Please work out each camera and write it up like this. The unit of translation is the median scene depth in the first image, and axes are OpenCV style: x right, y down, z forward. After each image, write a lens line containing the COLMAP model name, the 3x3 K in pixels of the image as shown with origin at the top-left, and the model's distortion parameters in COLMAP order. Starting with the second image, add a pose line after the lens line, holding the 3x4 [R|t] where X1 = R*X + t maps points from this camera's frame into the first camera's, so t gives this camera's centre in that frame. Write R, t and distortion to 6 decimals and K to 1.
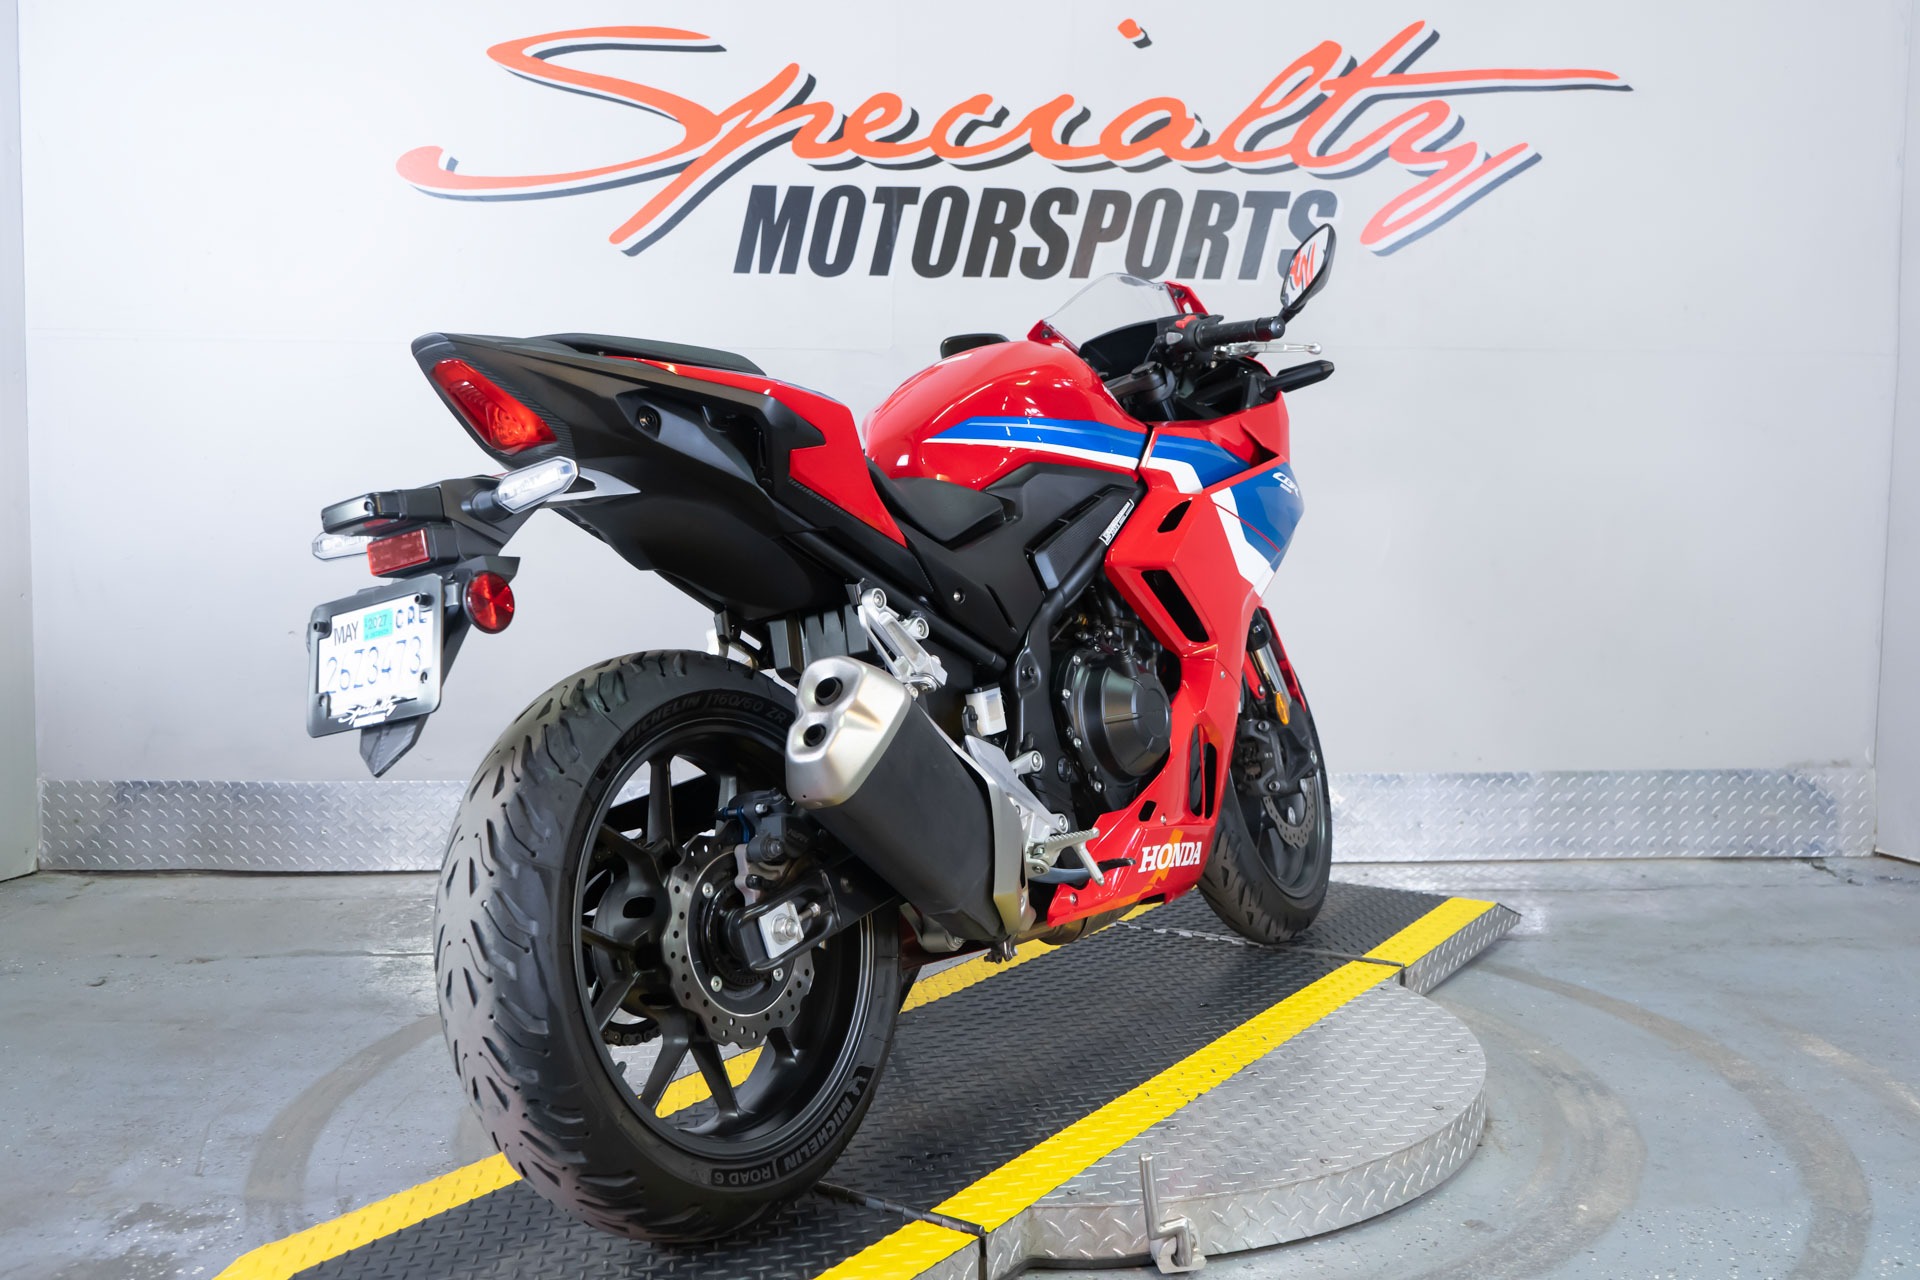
lens RADIAL K [[1840.9, 0, 969.5], [0, 1840.9, 637.2], [0, 0, 1]] dist [0.004635, 0.000000]
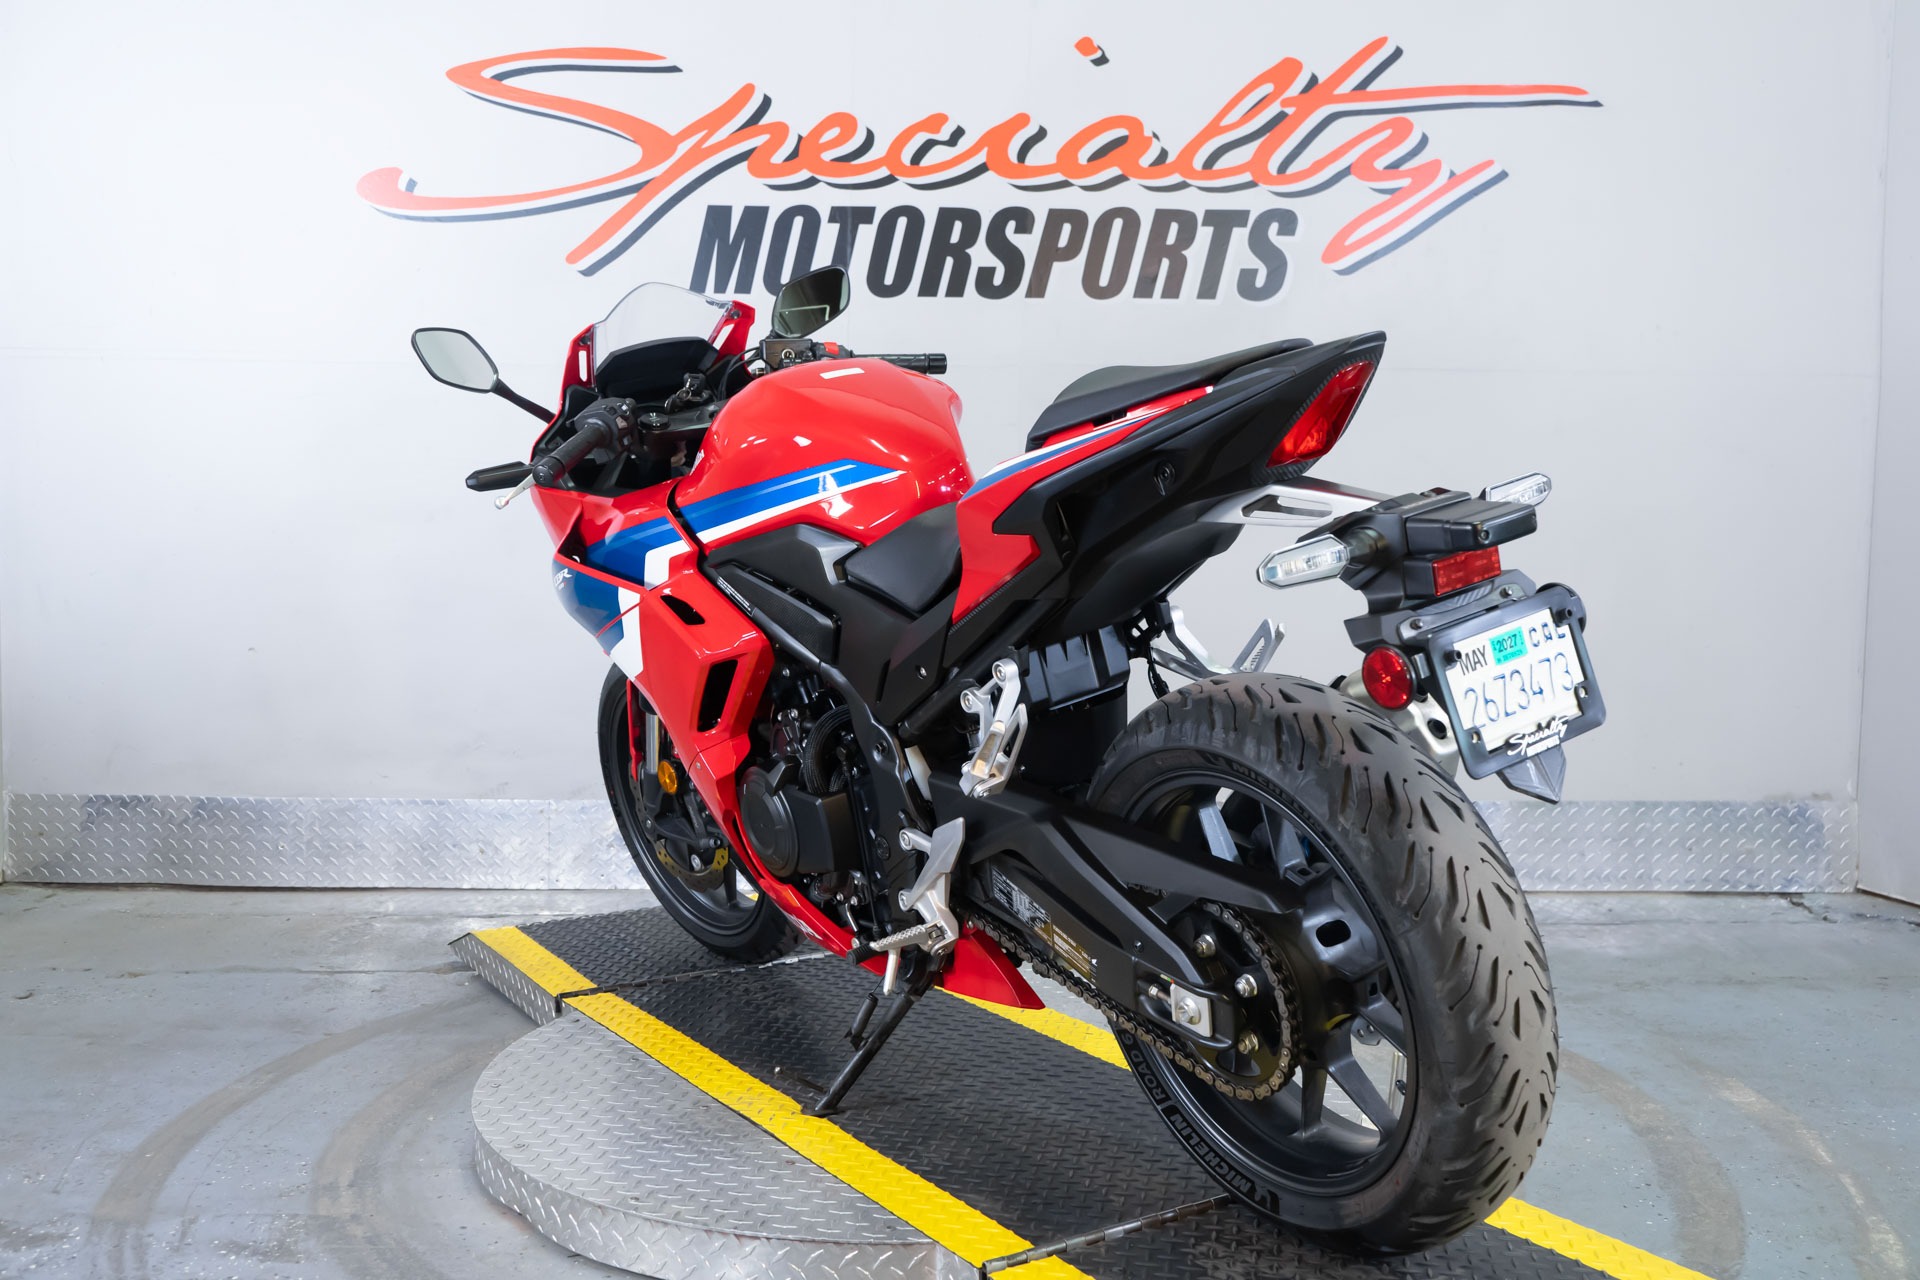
lens RADIAL K [[1840.9, 0, 971.1], [0, 1840.9, 637.4], [0, 0, 1]] dist [0.004635, 0.000000]
pose [[0.998989, 0.007351, -0.044359, 0.070742], [-0.007803, 0.999919, -0.010015, -0.002081], [0.044282, 0.010351, 0.998965, 0.010494]]
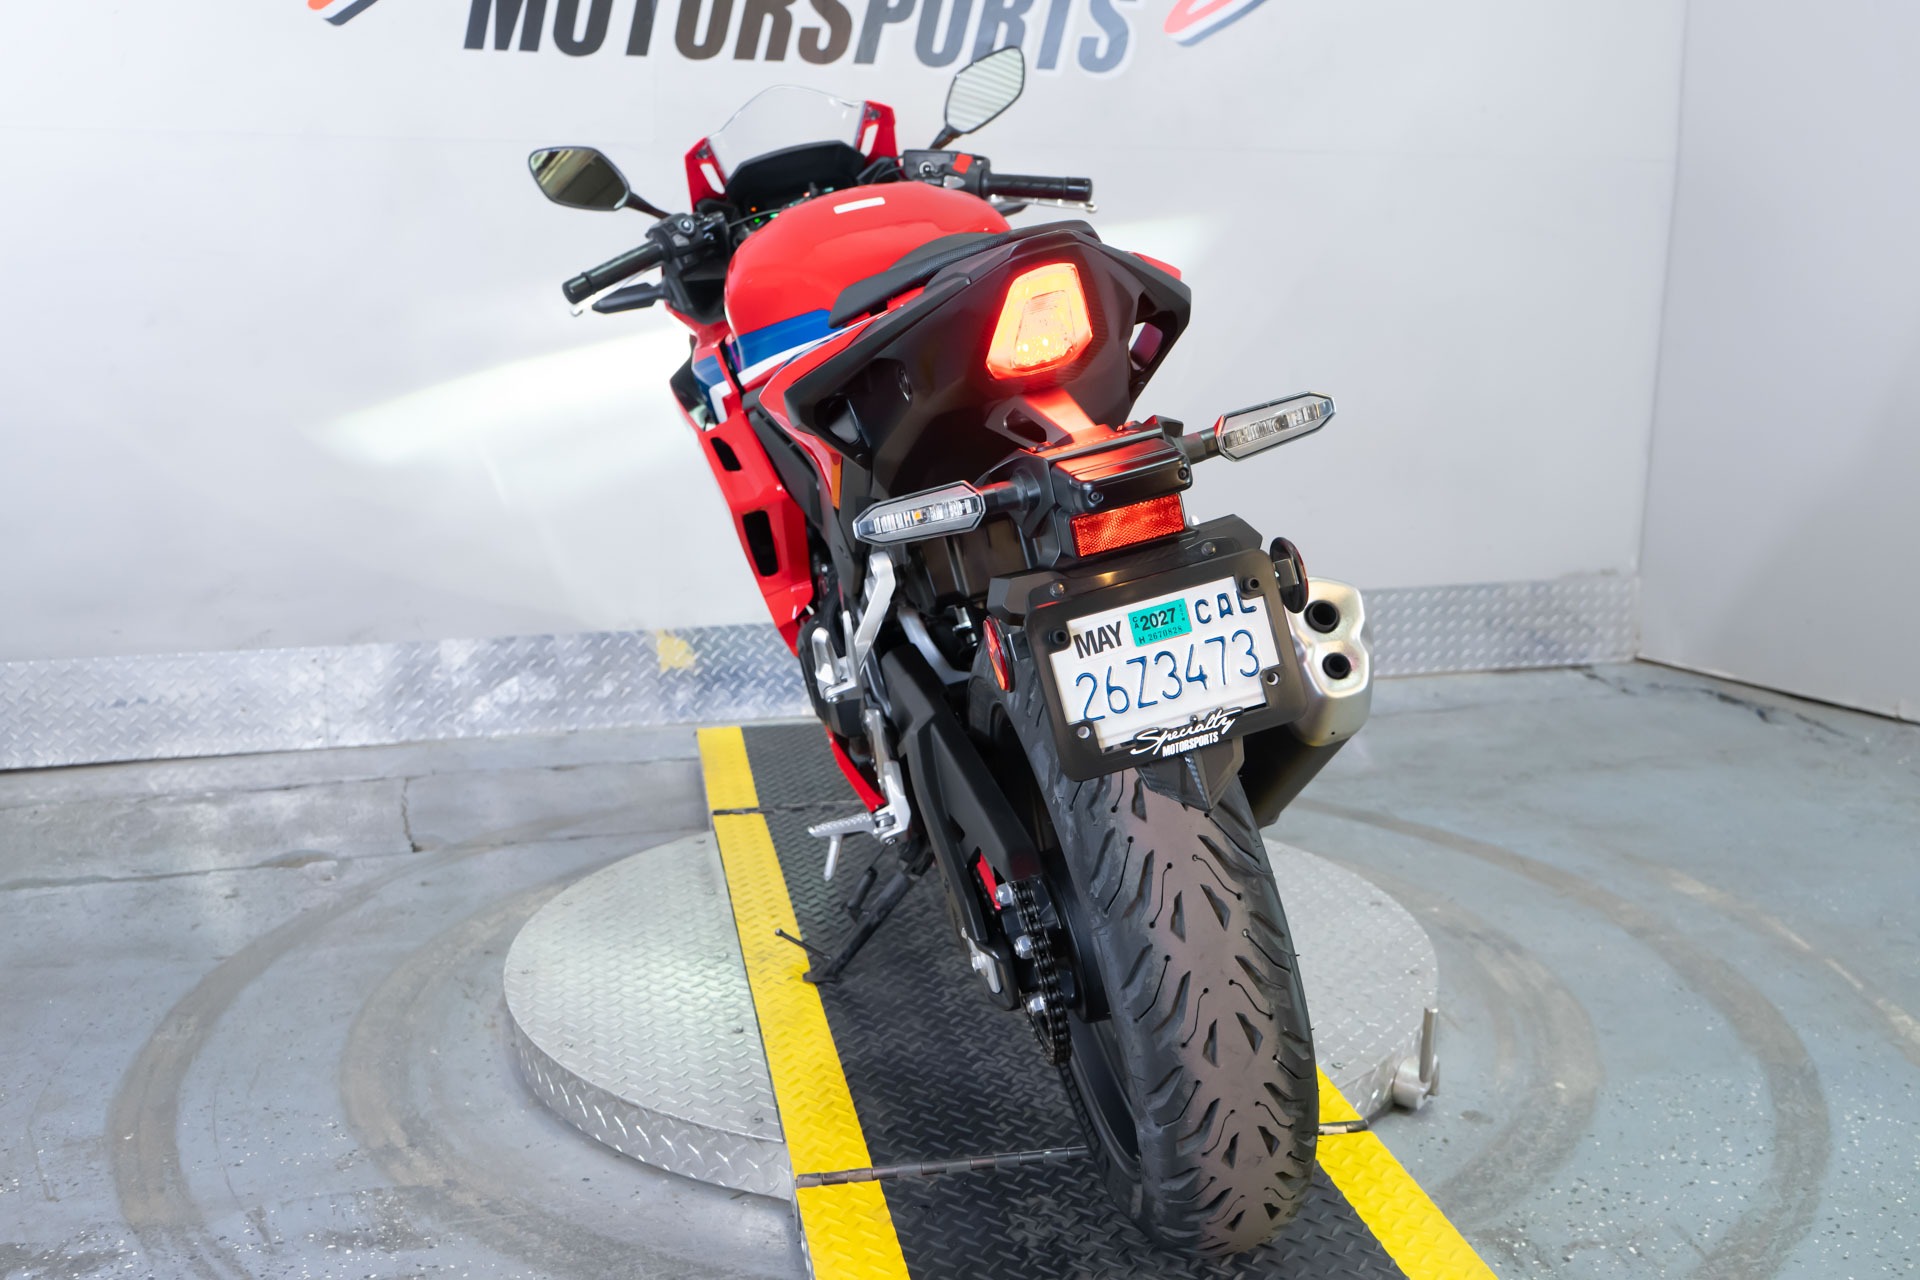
lens RADIAL K [[1965.3, 0, 976.6], [0, 1965.3, 634.1], [0, 0, 1]] dist [0.018756, 0.000000]
pose [[0.972505, -0.044399, 0.228610, -0.118151], [0.014920, 0.991520, 0.129097, -0.044092], [-0.232403, -0.122137, 0.964920, 0.035040]]
